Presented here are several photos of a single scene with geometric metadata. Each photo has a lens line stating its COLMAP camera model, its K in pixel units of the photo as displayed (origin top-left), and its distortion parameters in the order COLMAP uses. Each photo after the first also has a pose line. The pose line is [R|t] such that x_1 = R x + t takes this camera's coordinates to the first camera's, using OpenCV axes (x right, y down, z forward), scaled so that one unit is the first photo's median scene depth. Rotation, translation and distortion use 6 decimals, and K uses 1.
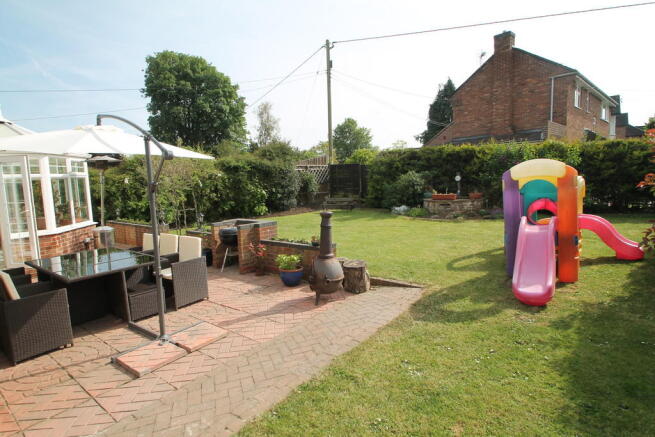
lens RADIAL K [[340.3, 0, 327.5], [0, 340.3, 218.5], [0, 0, 1]] dist [-0.005848, -0.000844]
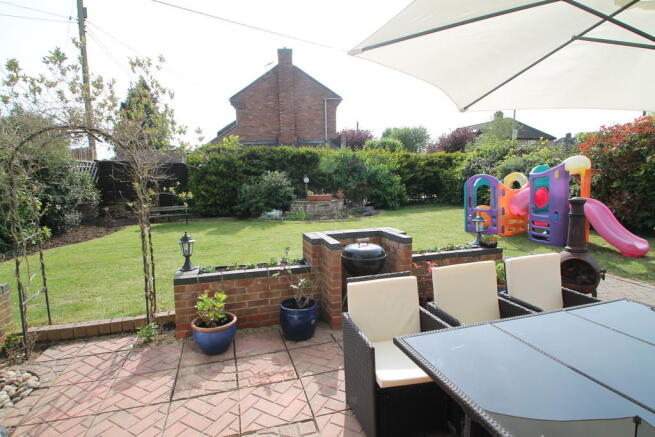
lens RADIAL K [[339.4, 0, 327.5], [0, 339.4, 218.5], [0, 0, 1]] dist [-0.003675, -0.000678]
pose [[0.600531, -0.073231, 0.796241, -0.714971], [0.099099, 0.994936, 0.016764, -0.029526], [-0.793437, 0.068840, 0.604747, 0.649311]]
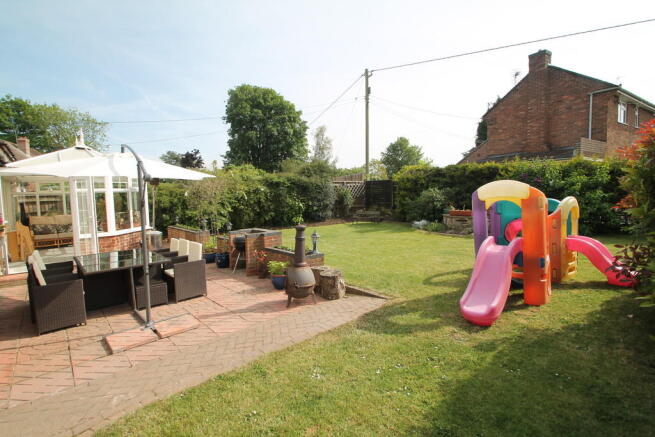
lens RADIAL K [[308.0, 0, 327.5], [0, 308.0, 218.5], [0, 0, 1]] dist [0.000357, -0.001290]
pose [[0.983193, 0.026960, -0.180565, 0.184771], [-0.032500, 0.999085, -0.027793, -0.012118], [0.179651, 0.033194, 0.983170, 0.002074]]
